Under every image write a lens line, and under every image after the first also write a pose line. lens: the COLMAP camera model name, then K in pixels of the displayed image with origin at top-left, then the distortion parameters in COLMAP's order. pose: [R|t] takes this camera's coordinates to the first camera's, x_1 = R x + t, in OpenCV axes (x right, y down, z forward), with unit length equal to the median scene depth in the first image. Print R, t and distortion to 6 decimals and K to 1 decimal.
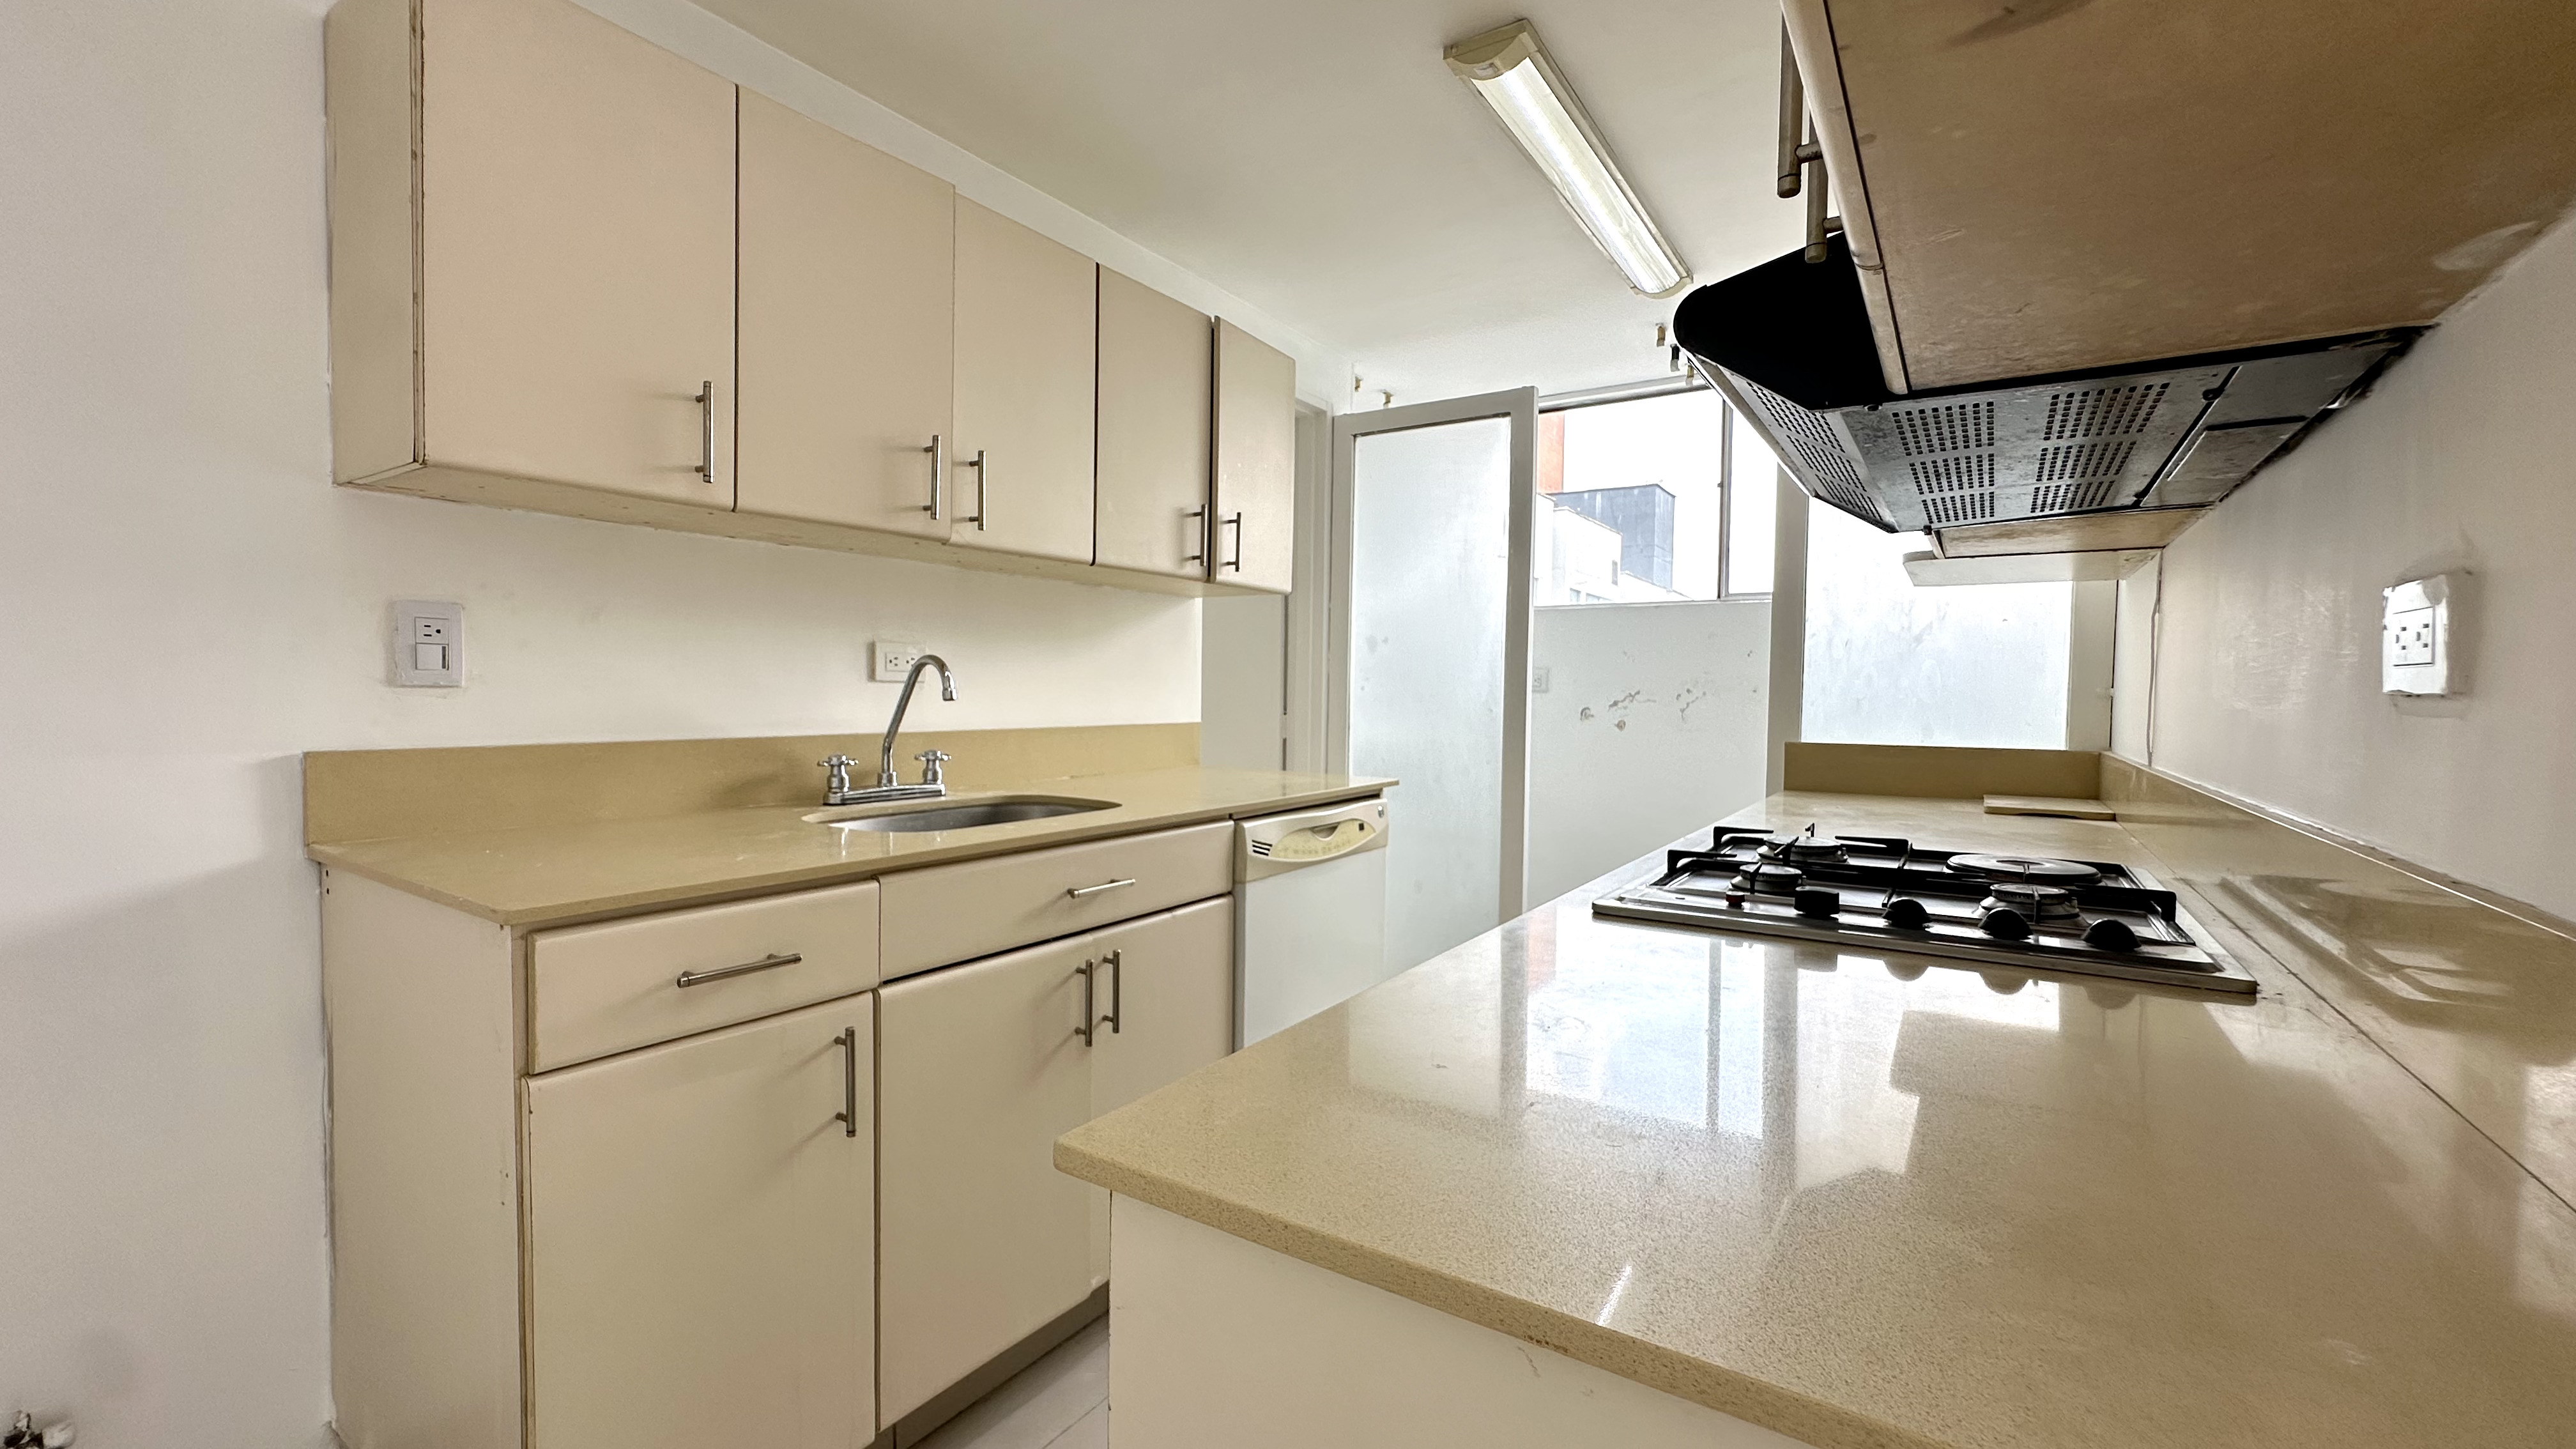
lens RADIAL K [[1026.9, 0, 1299.5], [0, 1026.9, 716.0], [0, 0, 1]] dist [-0.006501, 0.000437]
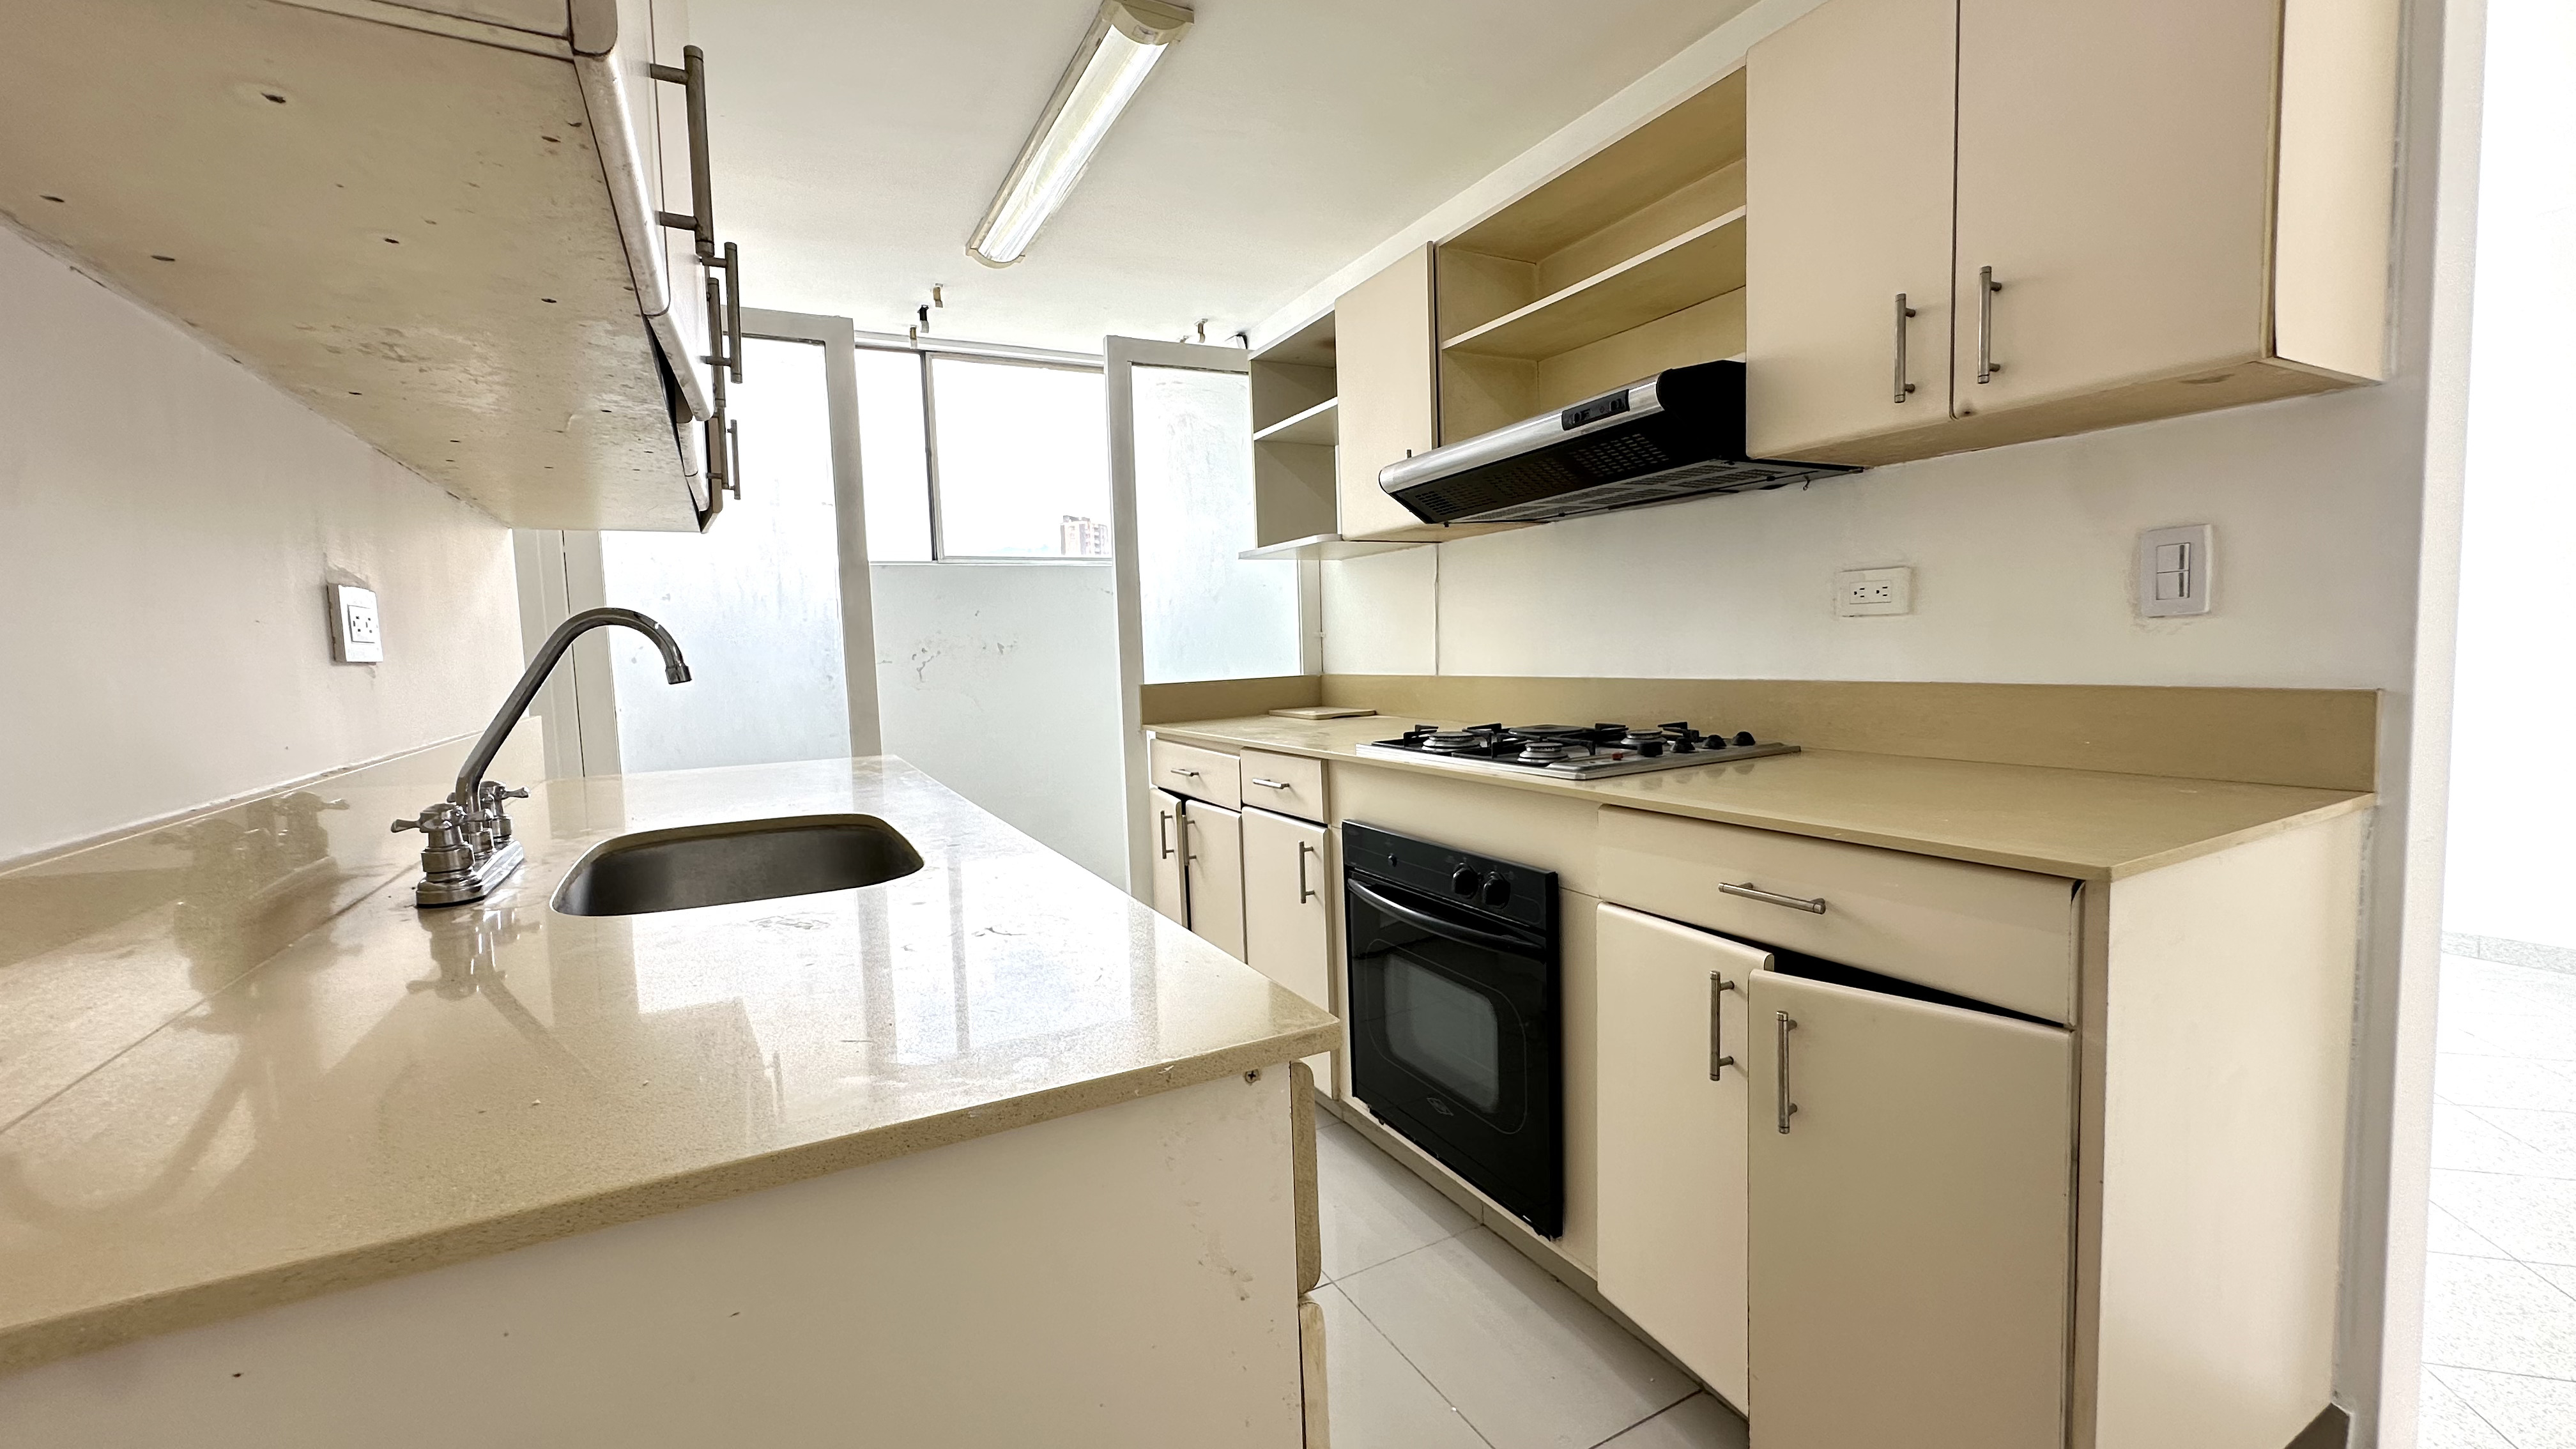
lens RADIAL K [[1026.9, 0, 1277.9], [0, 1026.9, 718.4], [0, 0, 1]] dist [-0.006501, 0.000437]
pose [[0.480716, -0.093178, 0.871912, -0.557661], [0.062320, 0.995454, 0.072021, -0.013425], [-0.874659, 0.019716, 0.484337, 0.317339]]
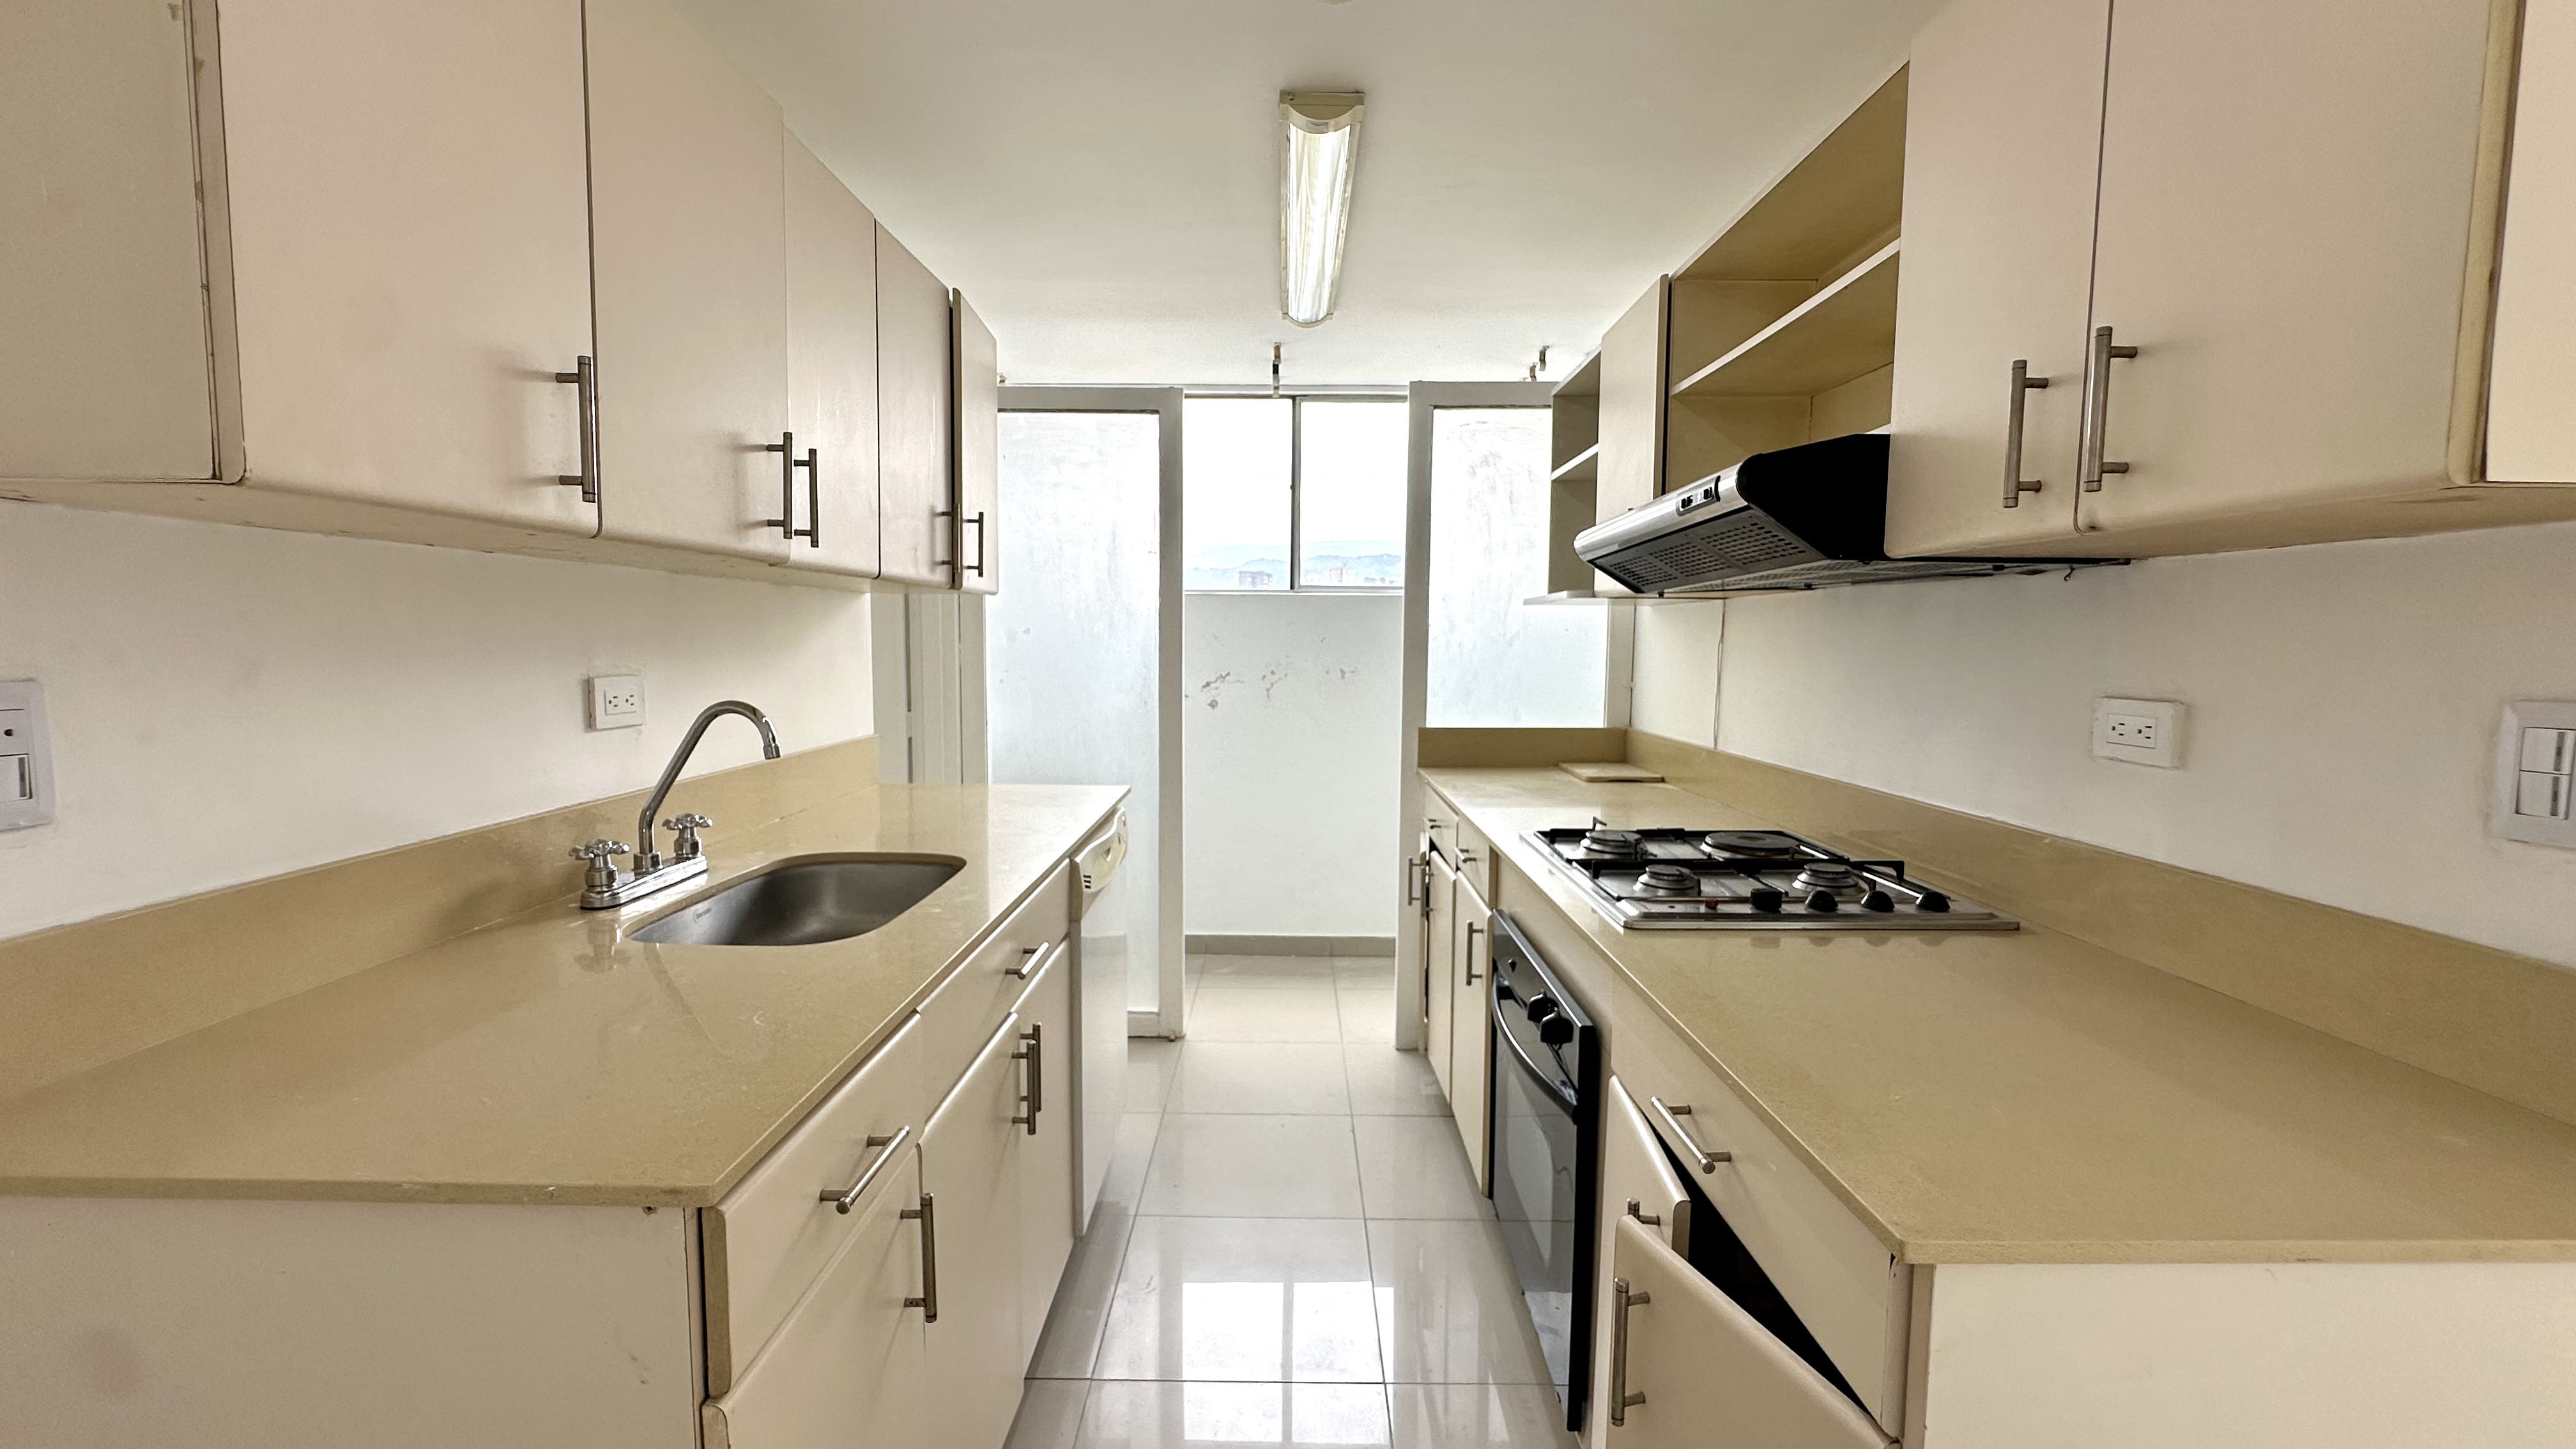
lens RADIAL K [[1026.9, 0, 1280.2], [0, 1026.9, 712.6], [0, 0, 1]] dist [-0.006501, 0.000437]
pose [[0.838781, -0.045205, 0.542589, -0.352547], [0.016133, 0.998173, 0.058221, -0.072722], [-0.544230, -0.040081, 0.837978, 0.092241]]
